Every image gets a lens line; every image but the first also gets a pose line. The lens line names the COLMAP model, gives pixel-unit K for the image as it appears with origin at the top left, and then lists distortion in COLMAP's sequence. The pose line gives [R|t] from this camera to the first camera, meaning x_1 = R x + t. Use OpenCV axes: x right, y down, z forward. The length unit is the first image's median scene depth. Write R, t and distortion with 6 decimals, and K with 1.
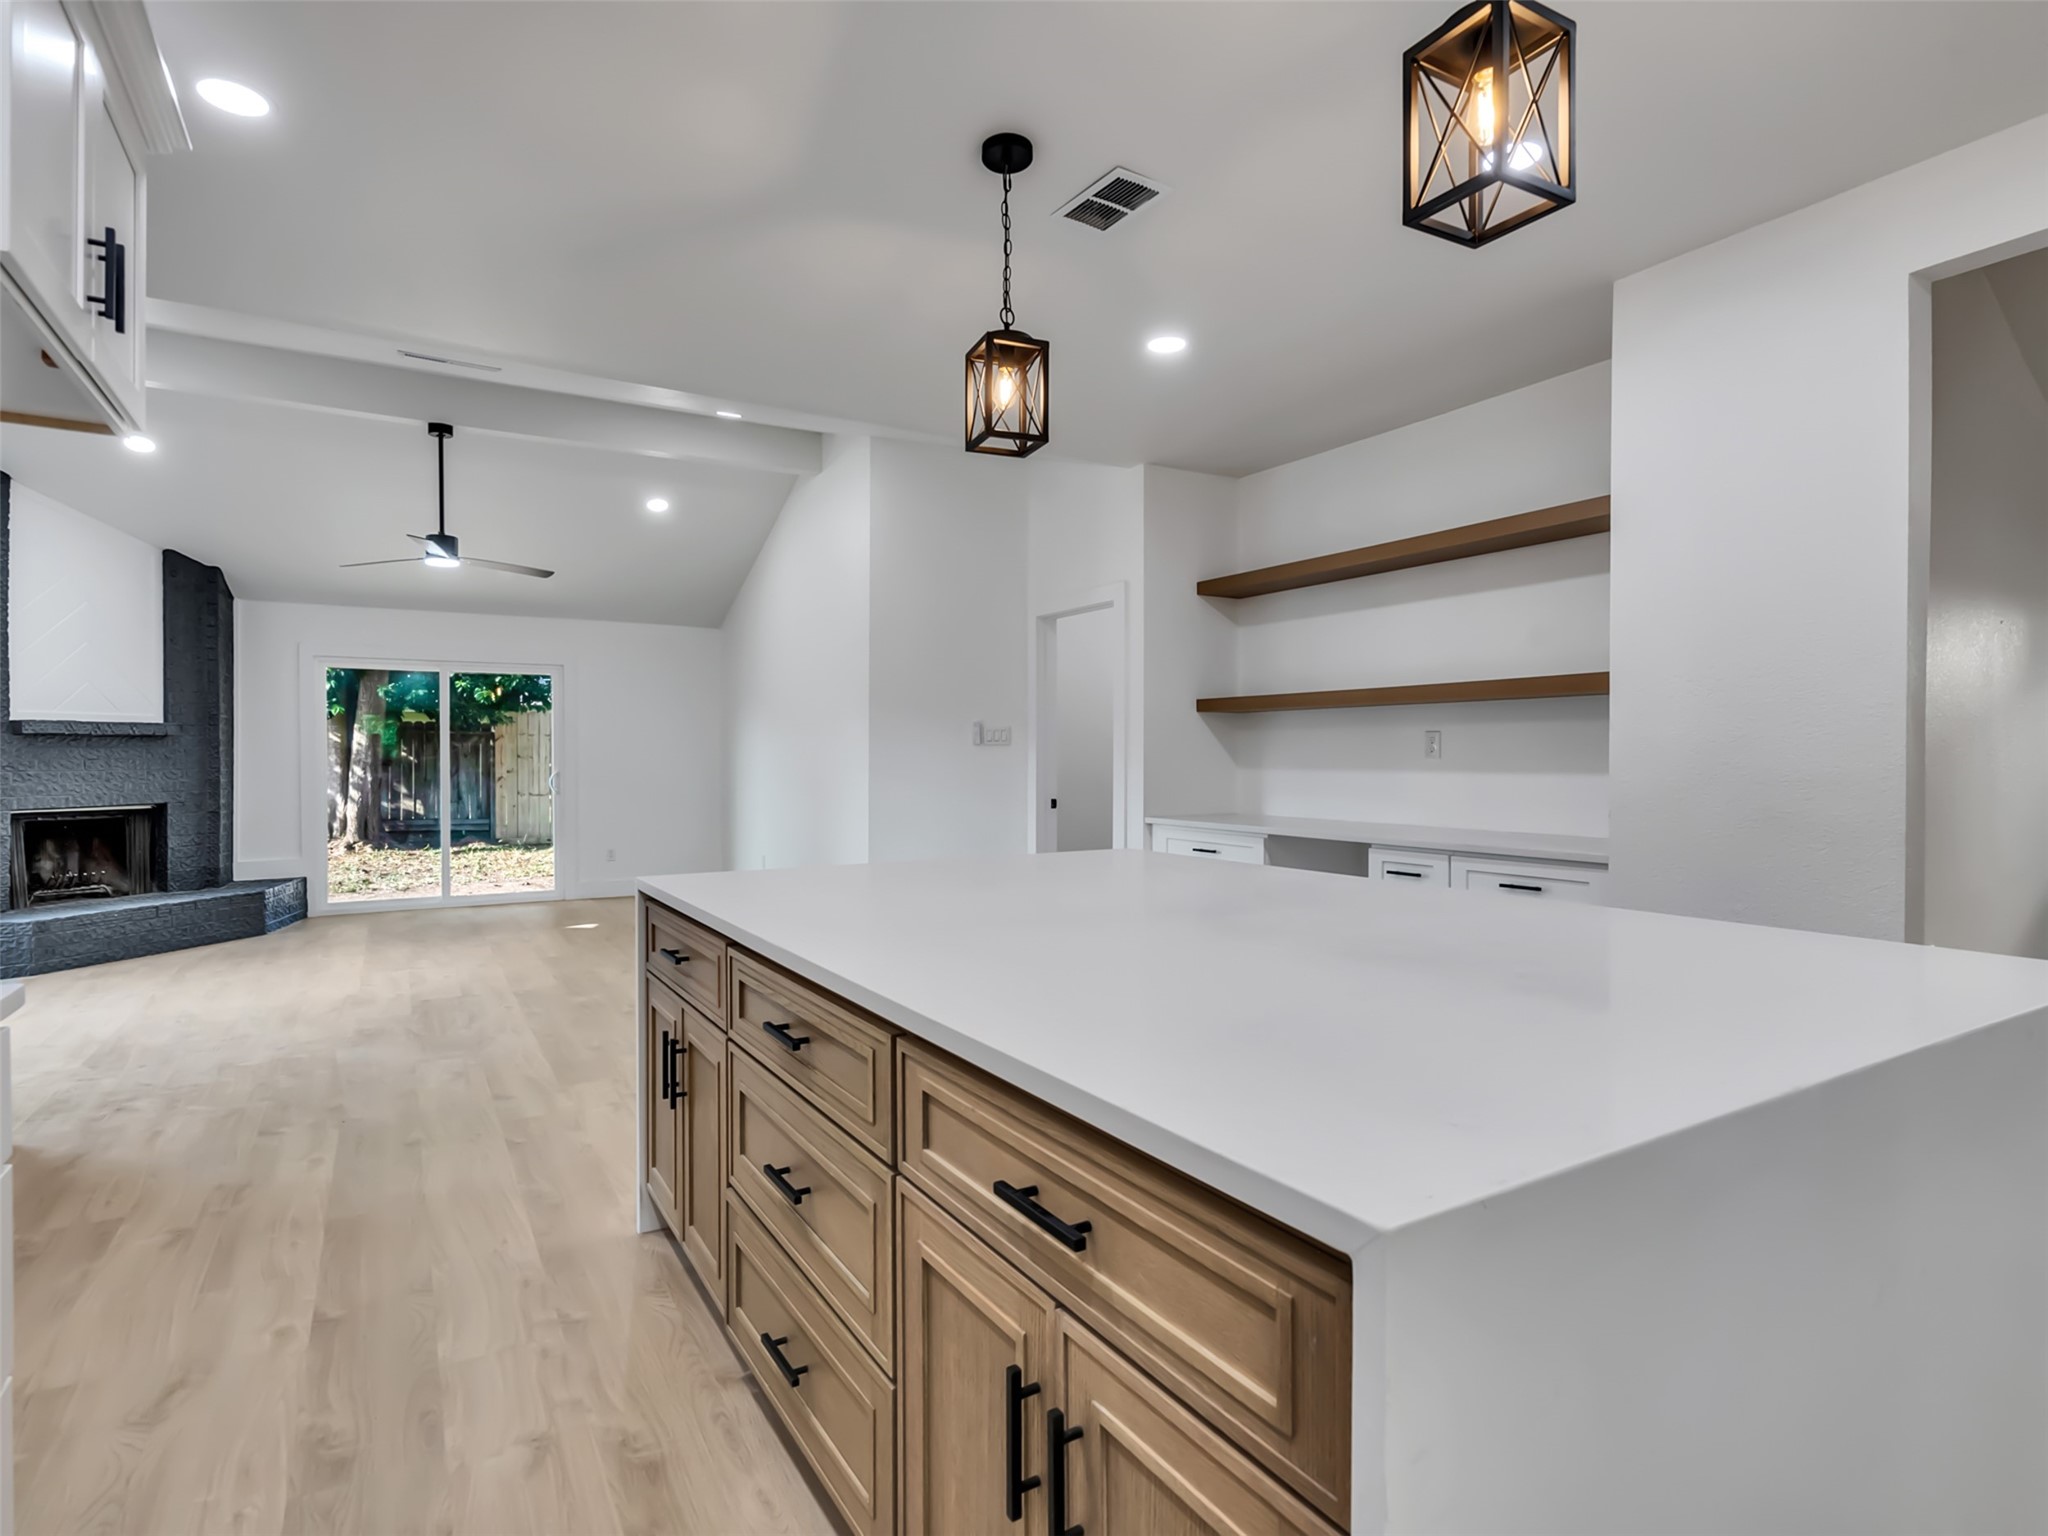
lens RADIAL K [[1055.7, 0, 1008.5], [0, 1055.7, 764.5], [0, 0, 1]] dist [-0.005048, 0.003712]
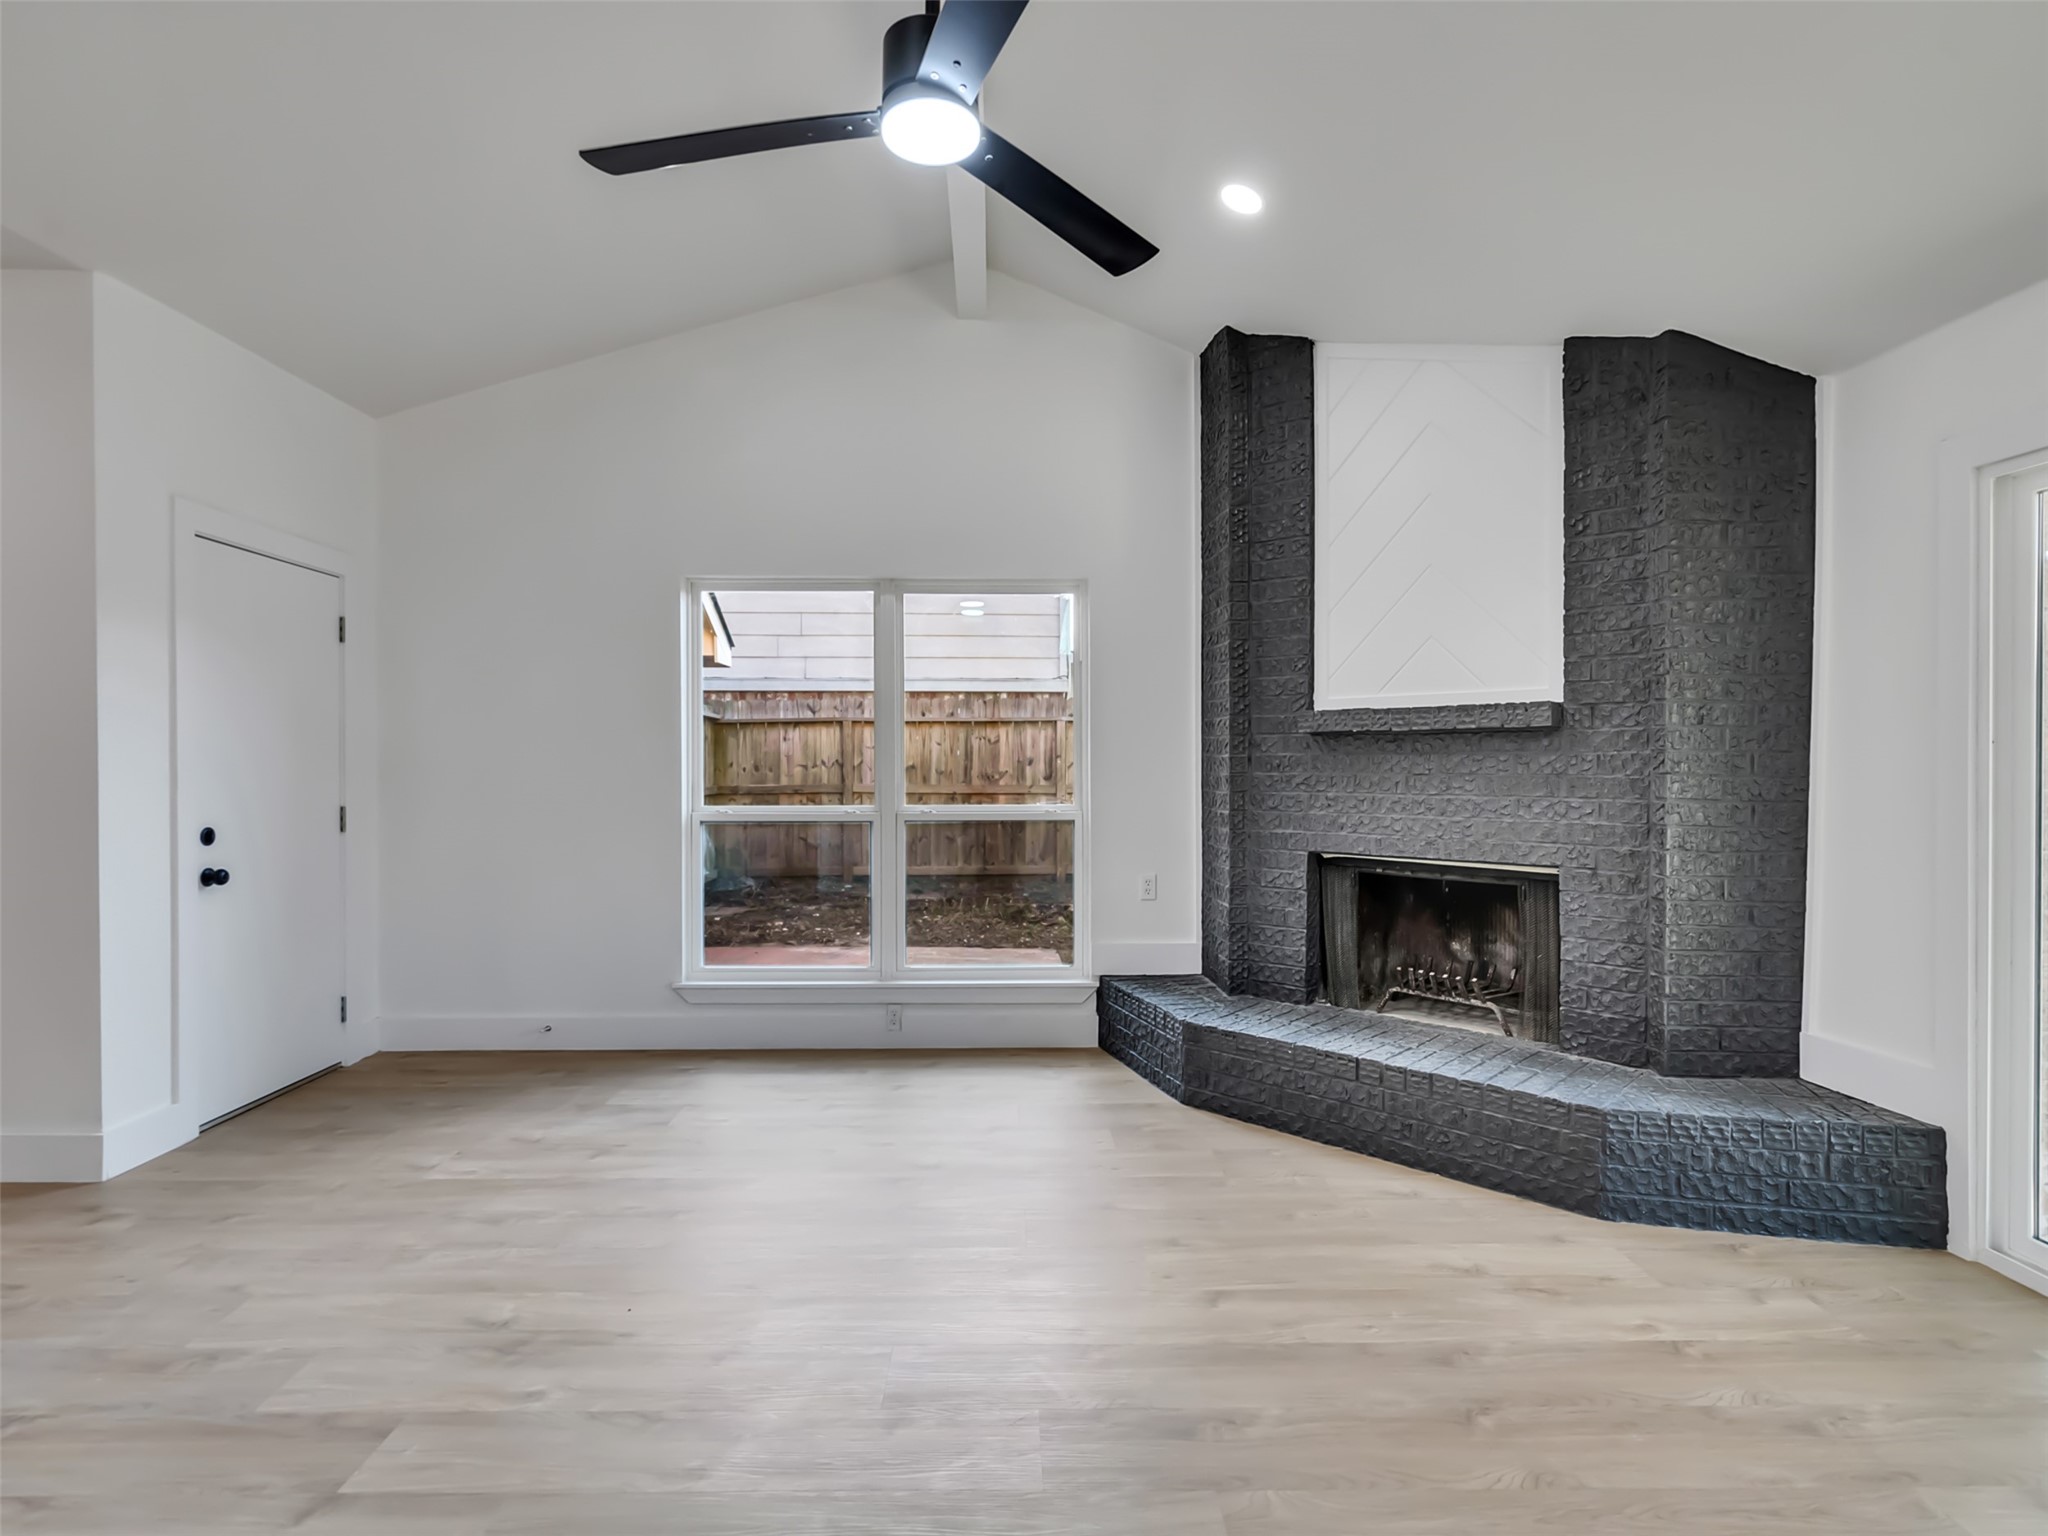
lens RADIAL K [[1055.7, 0, 1010.0], [0, 1055.7, 764.1], [0, 0, 1]] dist [-0.005048, 0.003712]
pose [[-0.495900, 0.007155, -0.868350, -0.276565], [-0.005829, 0.999916, 0.011568, -0.016423], [0.868360, 0.010798, -0.495816, 1.122791]]
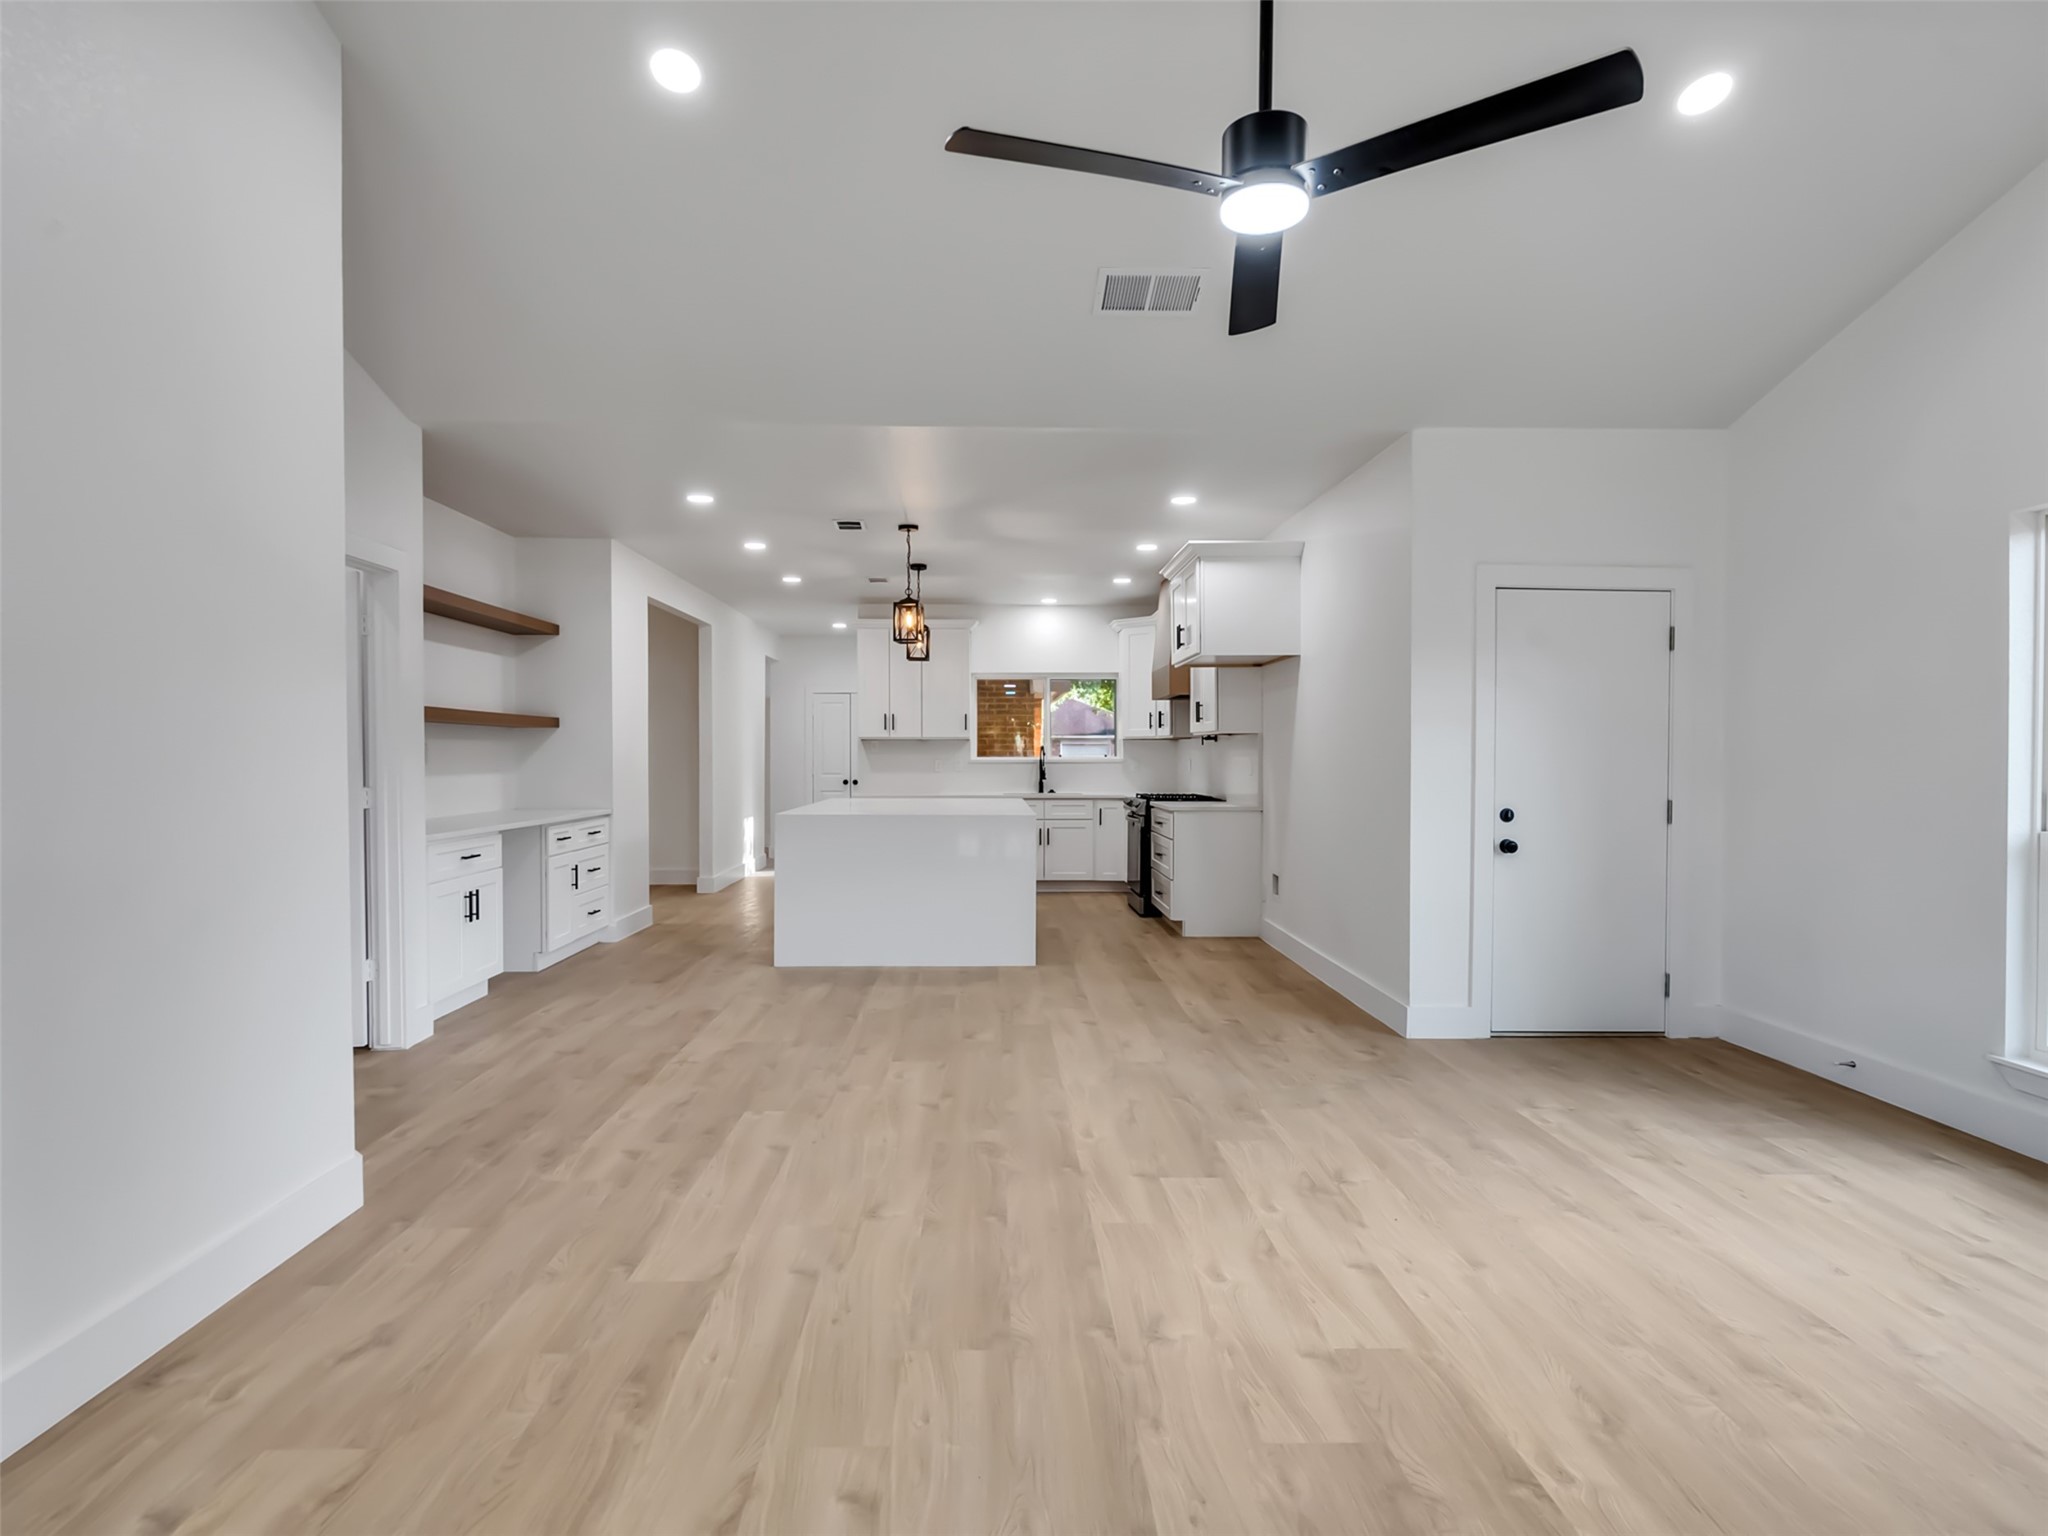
lens RADIAL K [[1055.7, 0, 1011.8], [0, 1055.7, 766.0], [0, 0, 1]] dist [-0.005048, 0.003712]
pose [[-0.872981, -0.005016, 0.487728, -0.608058], [0.003832, 0.999846, 0.017141, -0.017475], [-0.487739, 0.016833, -0.872827, 1.287094]]
